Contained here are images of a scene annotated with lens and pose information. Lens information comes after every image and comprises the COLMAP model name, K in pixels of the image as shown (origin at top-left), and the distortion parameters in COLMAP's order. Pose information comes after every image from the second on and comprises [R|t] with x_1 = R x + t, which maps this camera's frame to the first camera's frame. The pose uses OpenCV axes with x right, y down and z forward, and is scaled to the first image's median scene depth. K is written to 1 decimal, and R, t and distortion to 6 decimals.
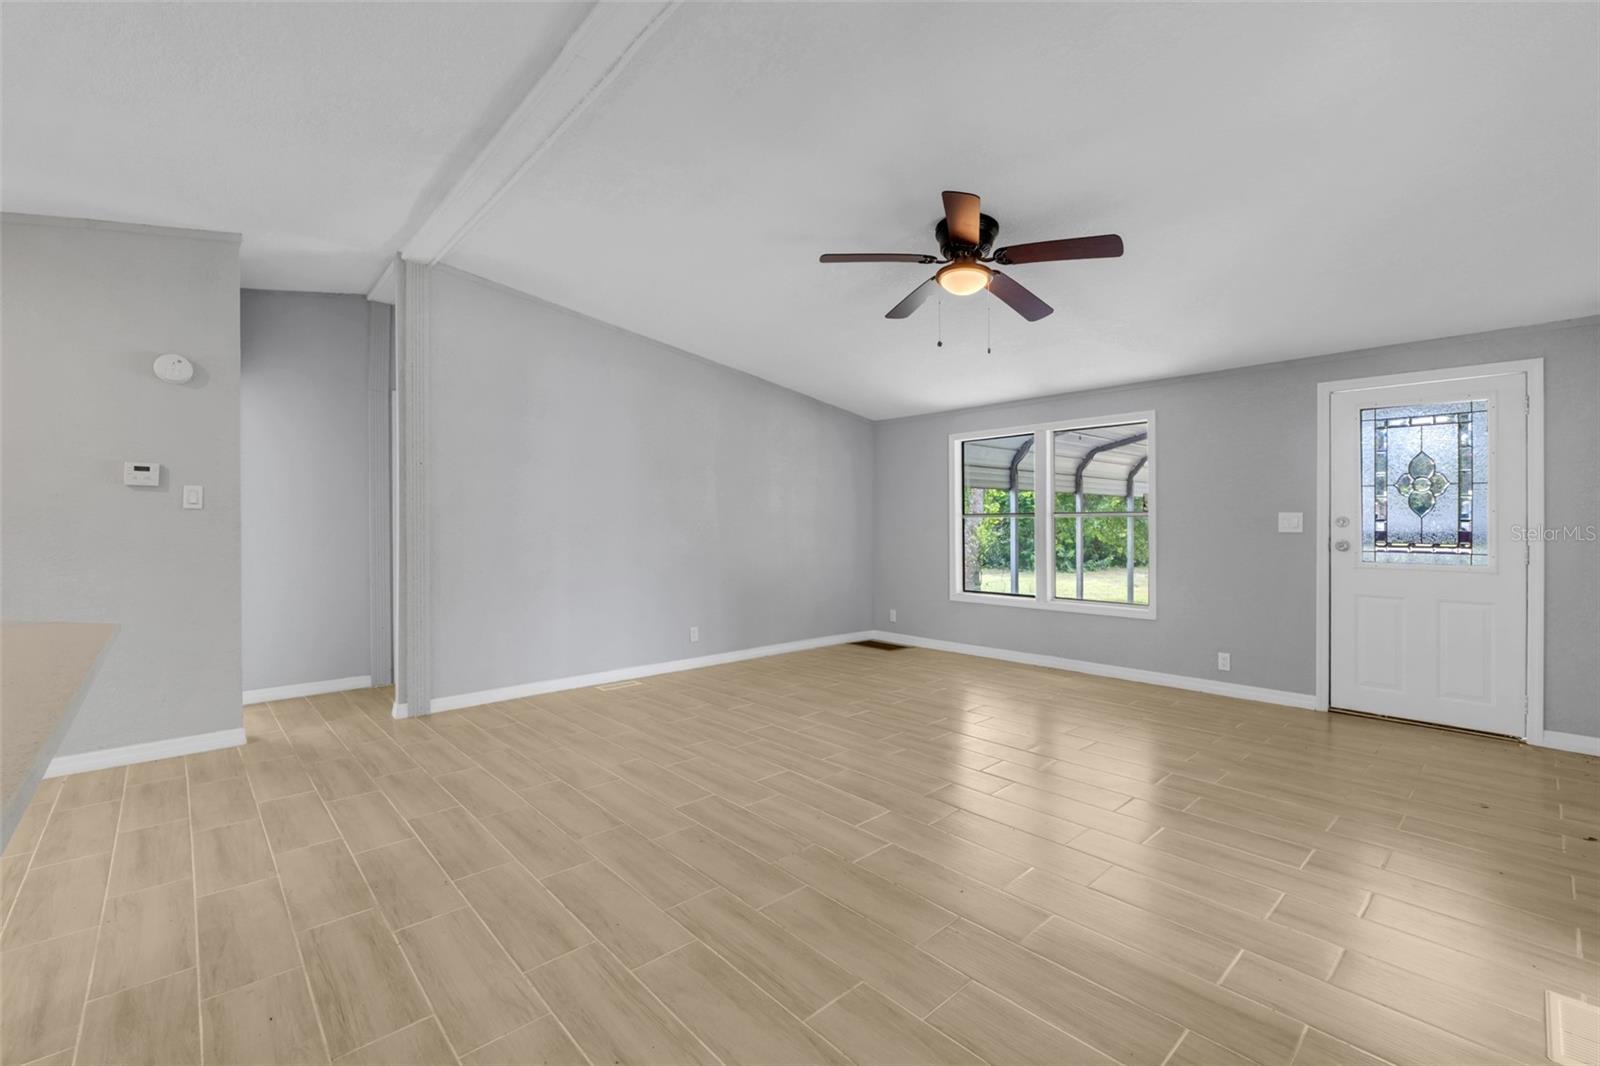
lens RADIAL K [[697.4, 0, 806.6], [0, 697.4, 526.0], [0, 0, 1]] dist [-0.002793, 0.000515]
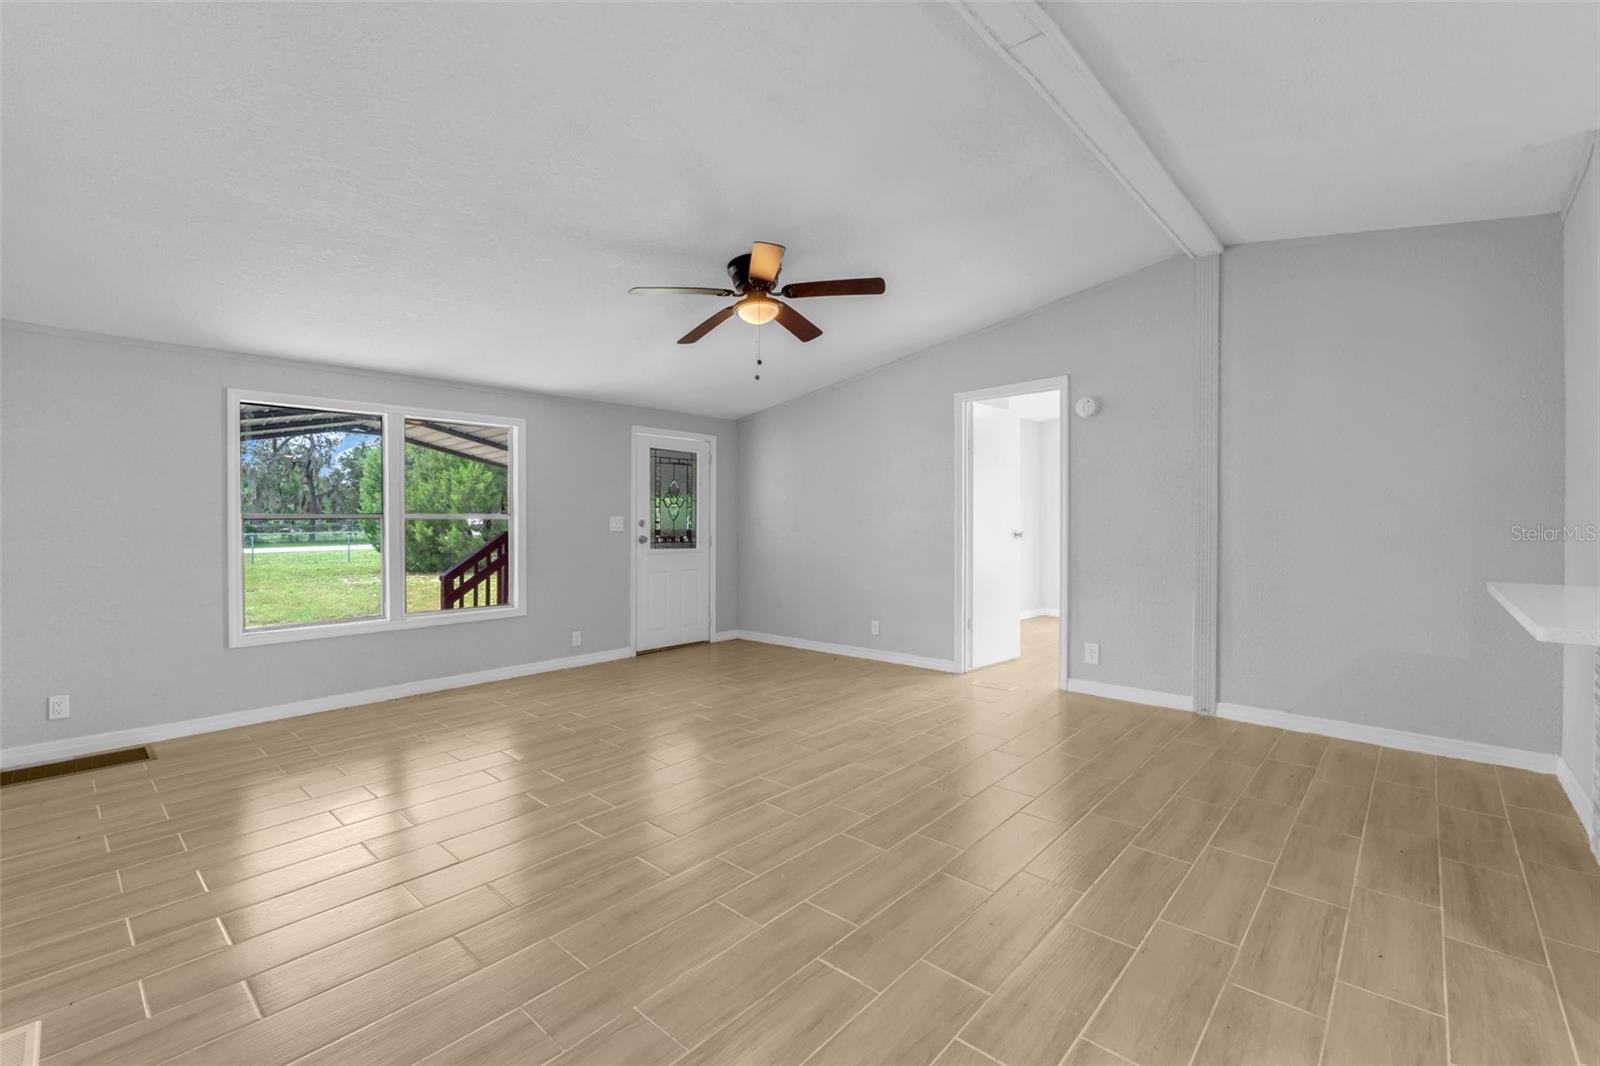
lens RADIAL K [[697.4, 0, 784.3], [0, 697.4, 536.5], [0, 0, 1]] dist [-0.002793, 0.000515]
pose [[-0.094413, -0.019582, 0.995341, -0.813892], [0.009173, 0.999747, 0.020539, -0.007931], [-0.995491, 0.011070, -0.094209, 0.938675]]
